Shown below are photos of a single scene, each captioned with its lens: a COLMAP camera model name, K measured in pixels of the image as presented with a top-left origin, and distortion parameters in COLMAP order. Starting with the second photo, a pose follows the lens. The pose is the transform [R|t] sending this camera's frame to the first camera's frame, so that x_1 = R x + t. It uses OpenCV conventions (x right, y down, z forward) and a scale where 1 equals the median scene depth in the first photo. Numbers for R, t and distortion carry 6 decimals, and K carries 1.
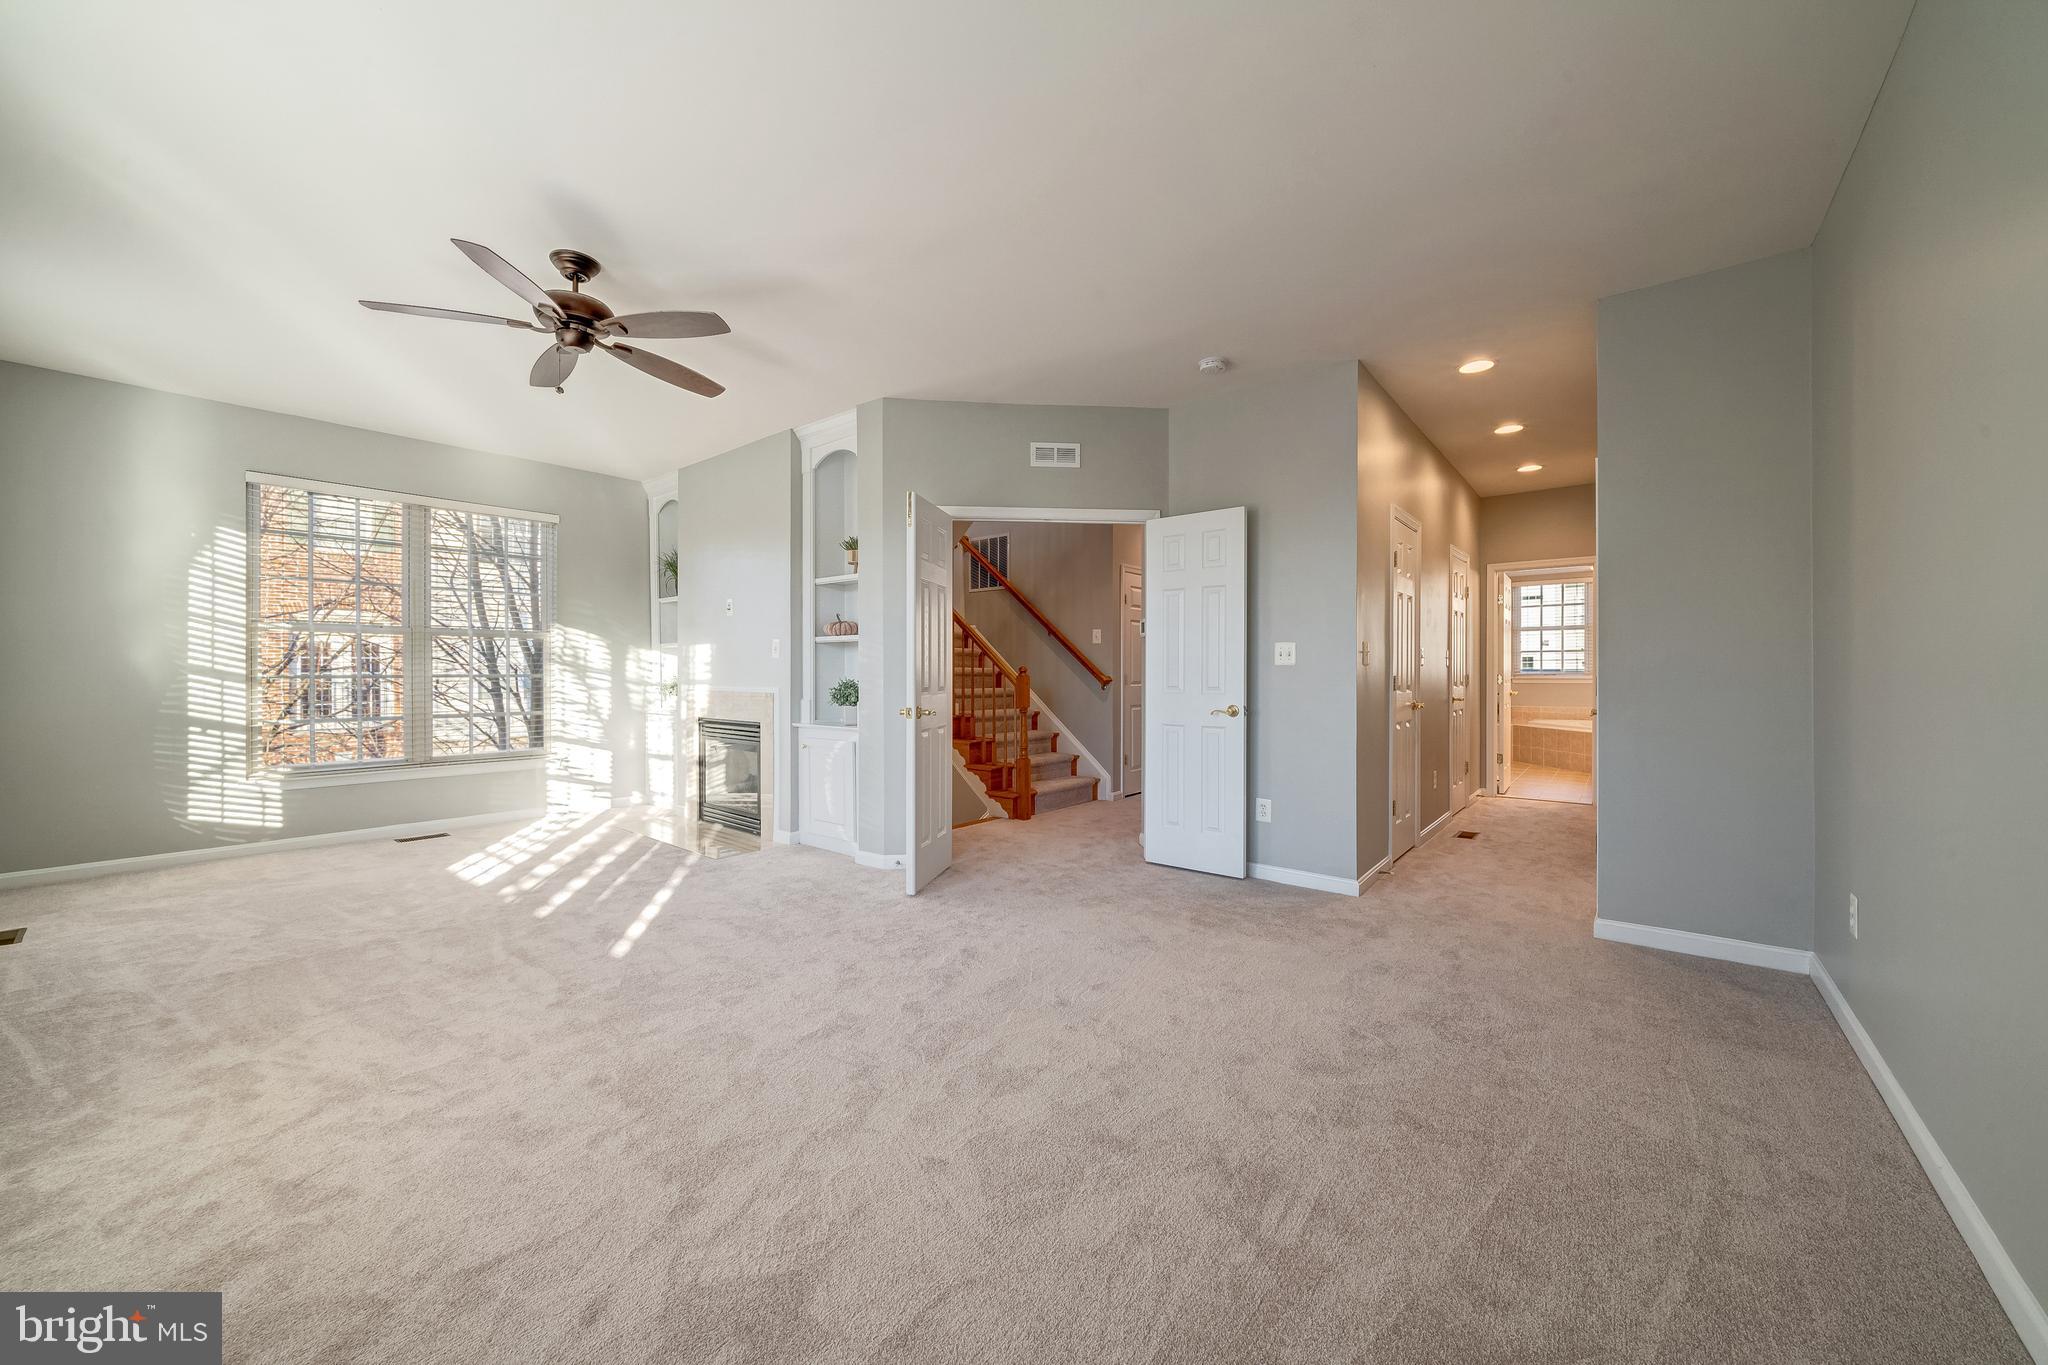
lens RADIAL K [[744.6, 0, 1024.0], [0, 744.6, 682.5], [0, 0, 1]] dist [-0.001069, -0.000095]
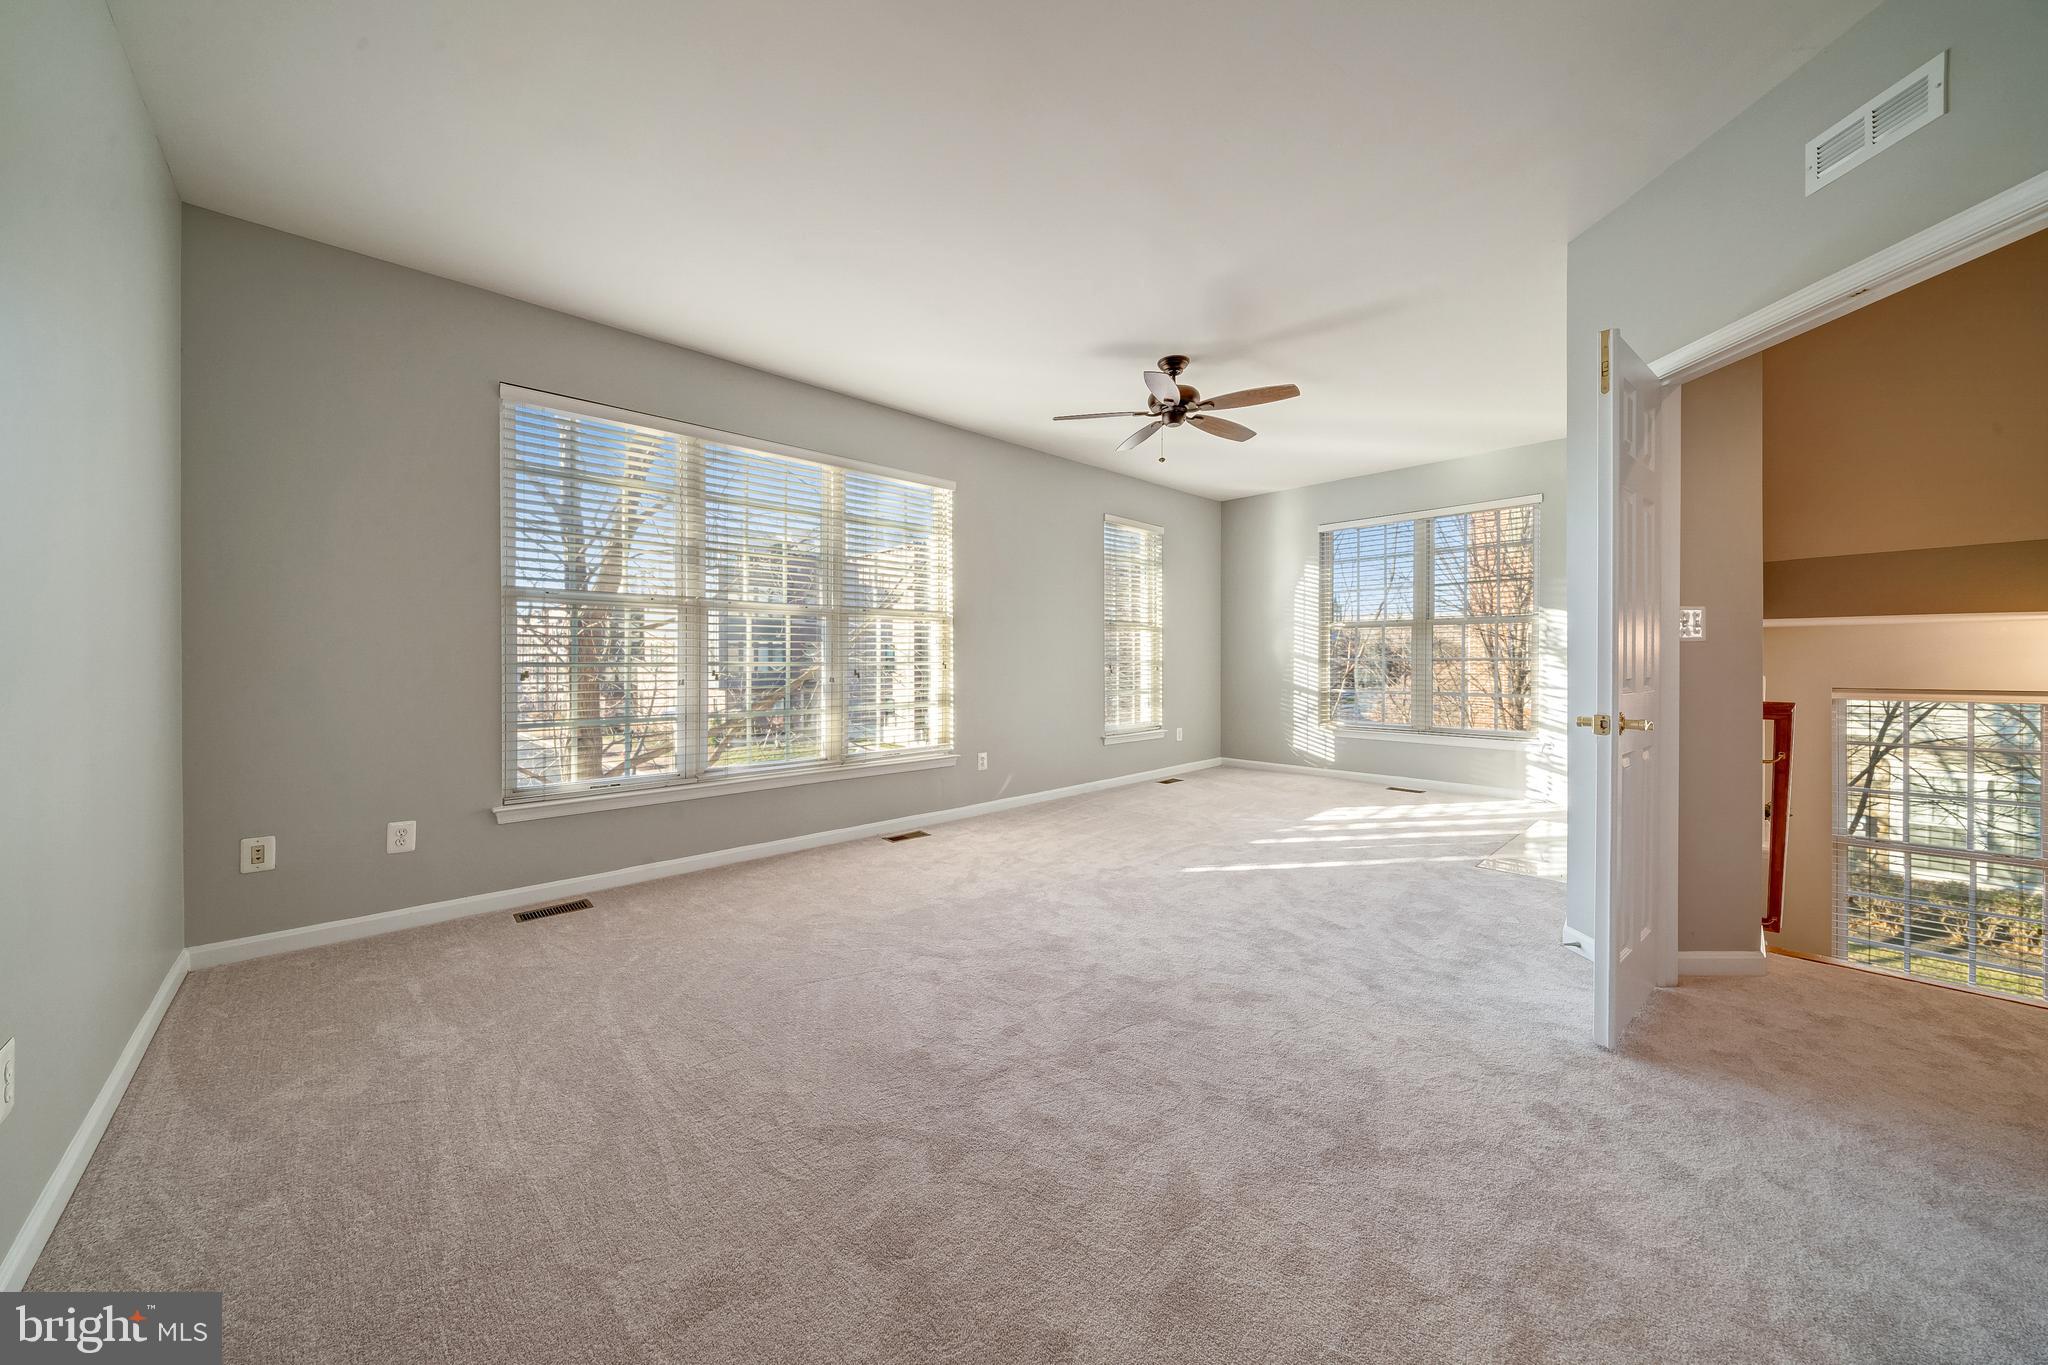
lens RADIAL K [[720.2, 0, 1027.6], [0, 720.2, 668.1], [0, 0, 1]] dist [-0.006437, -0.000029]
pose [[-0.128628, 0.011980, -0.991621, 0.518202], [-0.008897, 0.999873, 0.013234, -0.004958], [0.991653, 0.010525, -0.128505, 0.604558]]
